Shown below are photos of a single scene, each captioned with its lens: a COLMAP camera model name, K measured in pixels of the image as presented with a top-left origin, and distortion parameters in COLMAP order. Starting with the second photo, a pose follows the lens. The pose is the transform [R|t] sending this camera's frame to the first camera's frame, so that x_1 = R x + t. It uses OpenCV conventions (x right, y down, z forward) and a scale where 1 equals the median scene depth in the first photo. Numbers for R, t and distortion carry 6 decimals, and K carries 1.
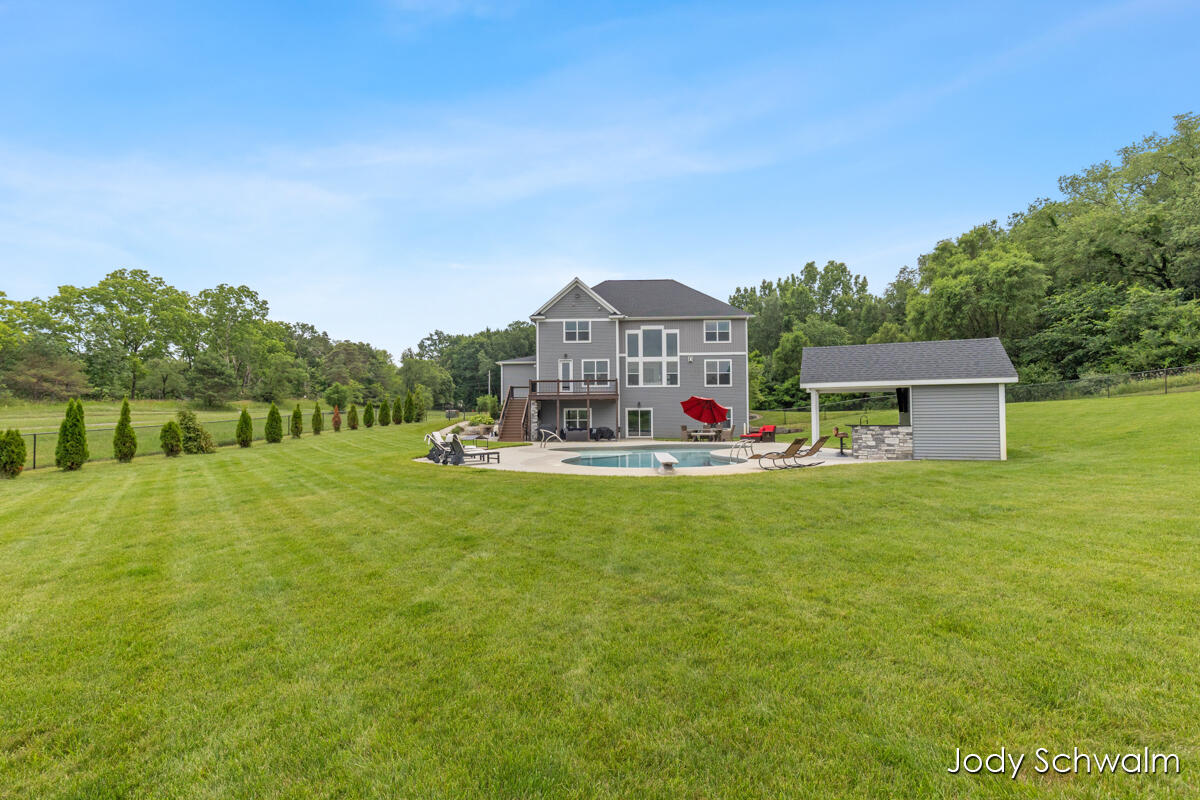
lens RADIAL K [[557.3, 0, 601.1], [0, 557.3, 396.8], [0, 0, 1]] dist [-0.007845, 0.000586]
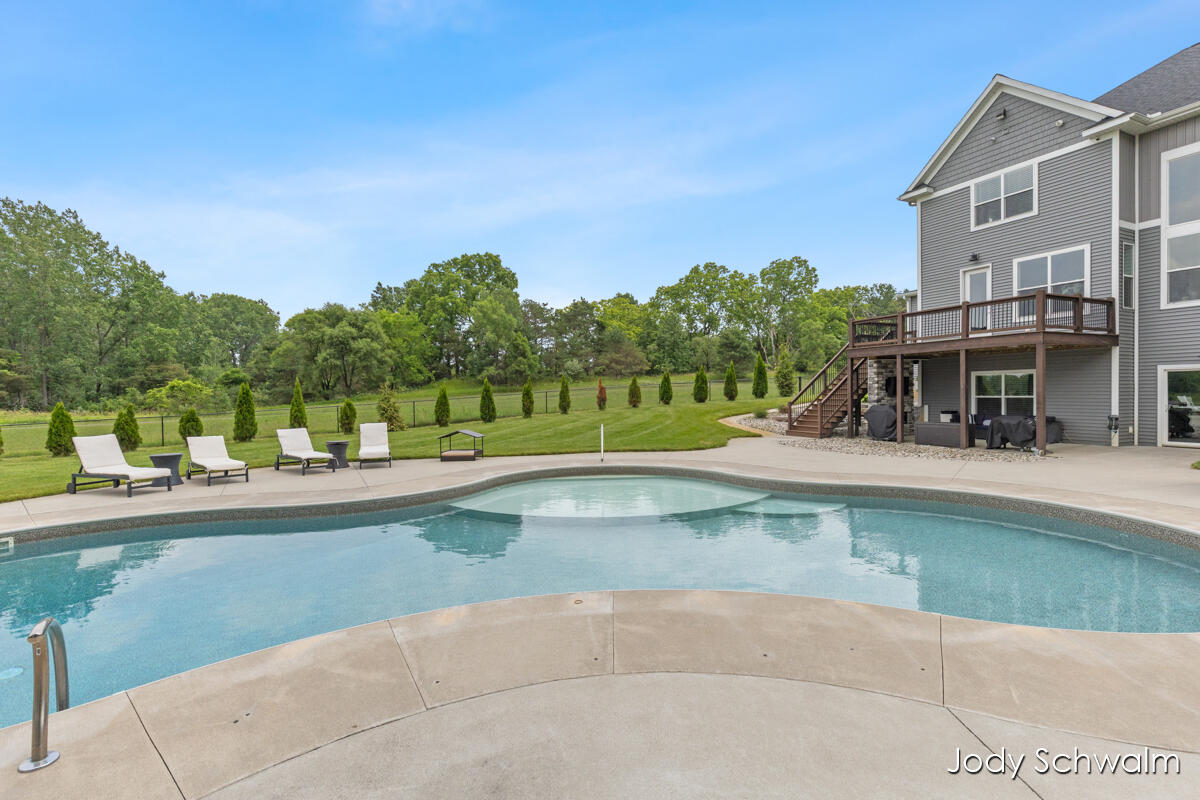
lens RADIAL K [[552.8, 0, 609.1], [0, 552.8, 398.9], [0, 0, 1]] dist [0.002000, 0.001093]
pose [[0.462162, 0.012801, -0.886703, 0.203339], [0.042326, 0.998438, 0.036475, 0.013569], [0.885785, -0.054388, 0.460898, 0.502742]]
